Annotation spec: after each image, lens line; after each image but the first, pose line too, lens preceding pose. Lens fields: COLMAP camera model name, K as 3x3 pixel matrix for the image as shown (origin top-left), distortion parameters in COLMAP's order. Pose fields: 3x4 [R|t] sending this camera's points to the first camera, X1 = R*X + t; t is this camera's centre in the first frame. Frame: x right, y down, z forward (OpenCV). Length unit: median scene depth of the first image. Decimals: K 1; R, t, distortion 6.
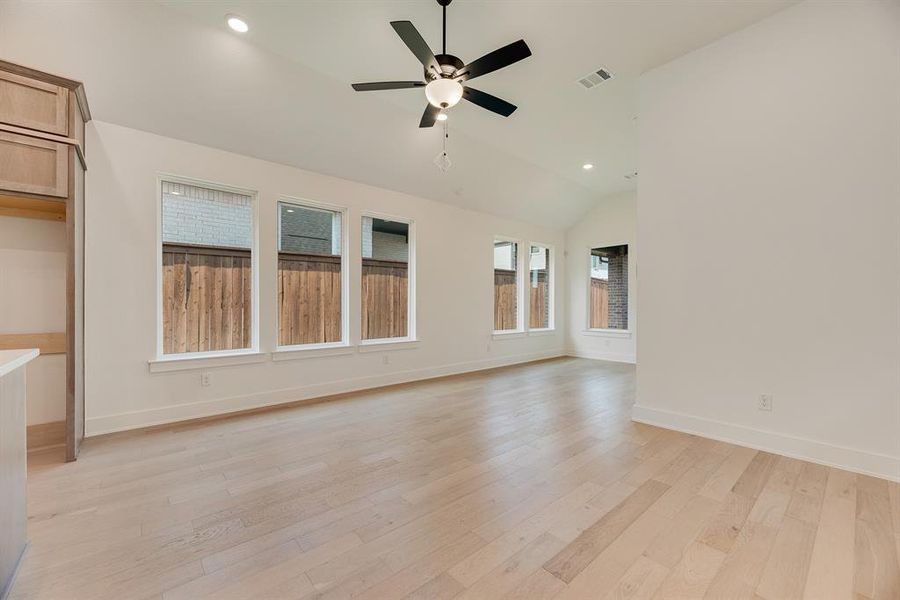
lens RADIAL K [[365.4, 0, 452.0], [0, 365.4, 302.7], [0, 0, 1]] dist [-0.000562, 0.001246]
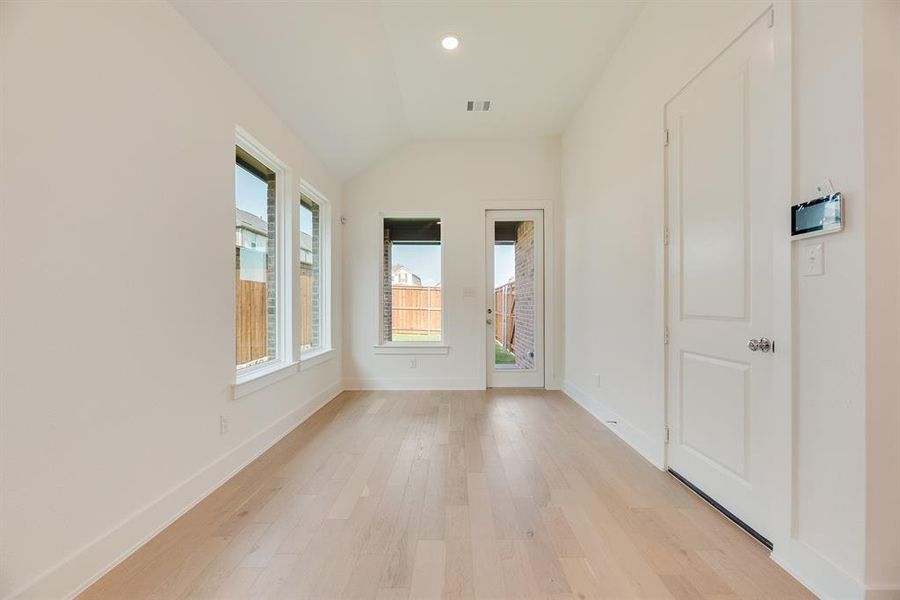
lens RADIAL K [[365.4, 0, 454.2], [0, 365.4, 304.1], [0, 0, 1]] dist [-0.000562, 0.001246]
pose [[0.664663, -0.001251, 0.747142, -0.022299], [0.000528, 0.999999, 0.001205, 0.003741], [-0.747143, -0.000406, 0.664663, 0.677725]]
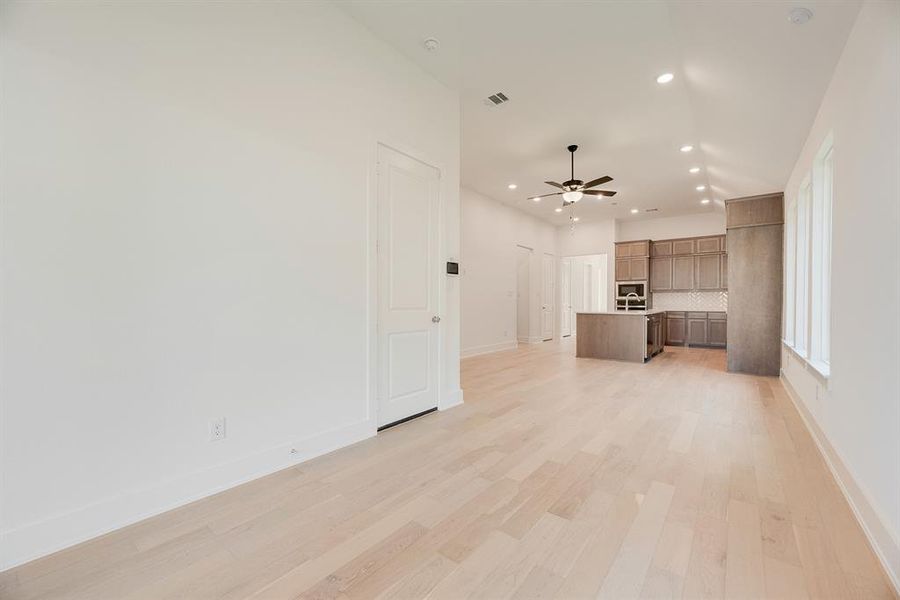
lens RADIAL K [[365.4, 0, 451.2], [0, 365.4, 301.1], [0, 0, 1]] dist [-0.000562, 0.001246]
pose [[-0.983271, -0.003110, -0.182123, 0.470079], [-0.002297, 0.999986, -0.004679, 0.008152], [0.182135, -0.004182, -0.983265, 1.349152]]
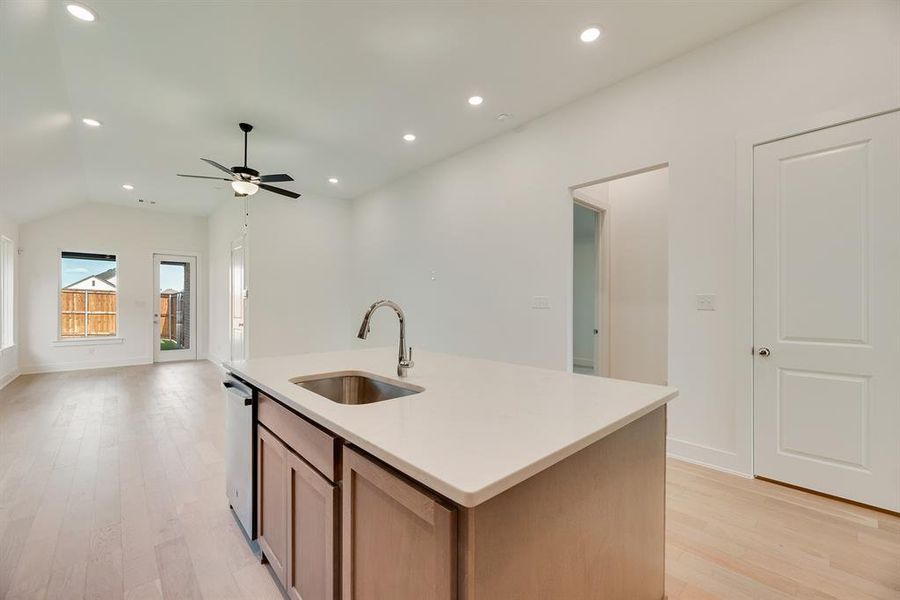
lens RADIAL K [[365.4, 0, 448.6], [0, 365.4, 307.3], [0, 0, 1]] dist [-0.000562, 0.001246]
pose [[-0.015496, -0.006715, 0.999857, -0.769496], [-0.006565, 0.999957, 0.006614, -0.028148], [-0.999858, -0.006462, -0.015540, 0.066220]]
